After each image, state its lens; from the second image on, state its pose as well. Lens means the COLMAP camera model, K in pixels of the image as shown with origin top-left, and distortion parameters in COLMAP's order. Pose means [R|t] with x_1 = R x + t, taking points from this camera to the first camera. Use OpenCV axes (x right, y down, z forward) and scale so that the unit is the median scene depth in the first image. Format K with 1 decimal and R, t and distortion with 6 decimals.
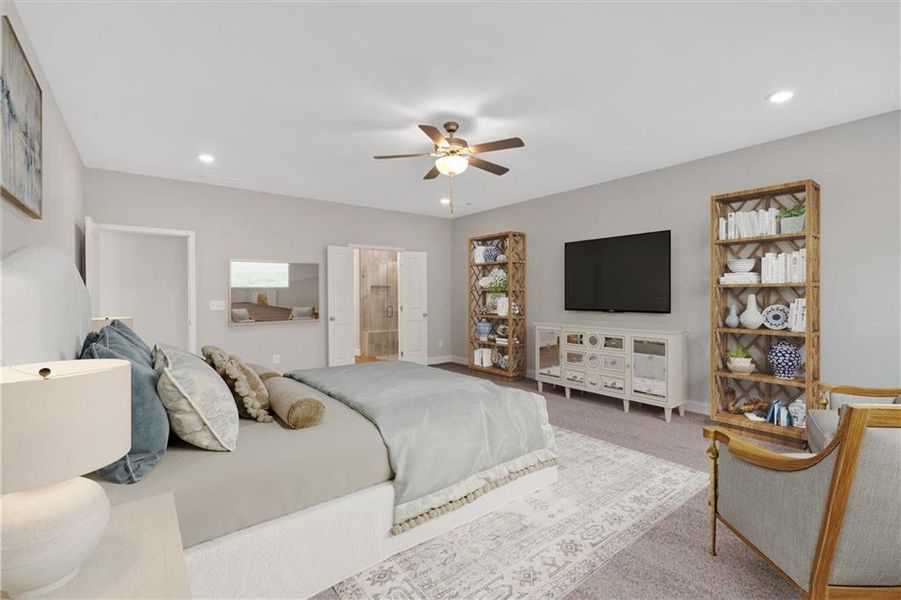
lens RADIAL K [[405.0, 0, 450.5], [0, 405.0, 300.0], [0, 0, 1]] dist [0.001115, 0.000261]
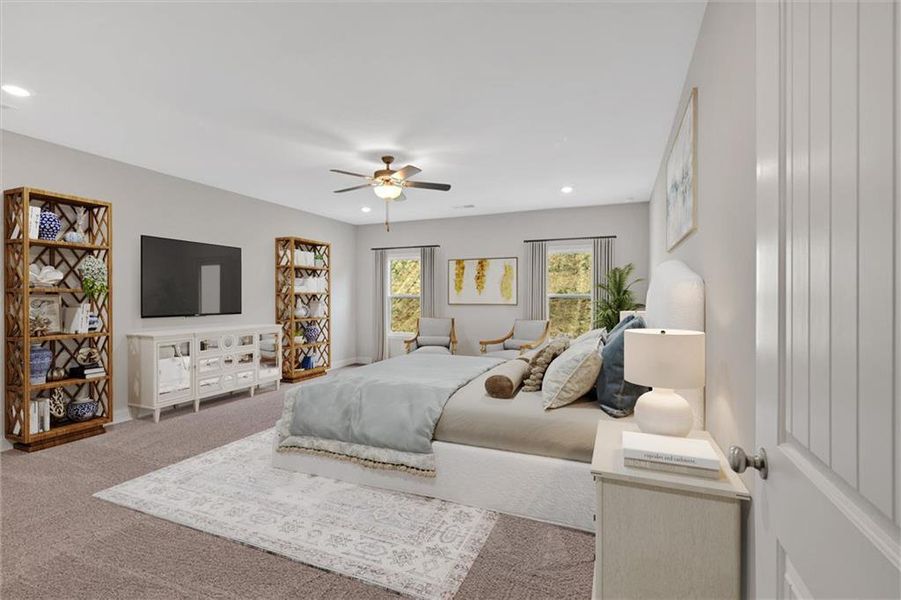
lens RADIAL K [[405.0, 0, 450.5], [0, 405.0, 300.0], [0, 0, 1]] dist [0.001115, 0.000261]
pose [[-0.496730, 0.000932, 0.867905, -0.880150], [0.017055, 0.999817, 0.008688, -0.010258], [-0.867738, 0.019117, -0.496655, 1.060659]]
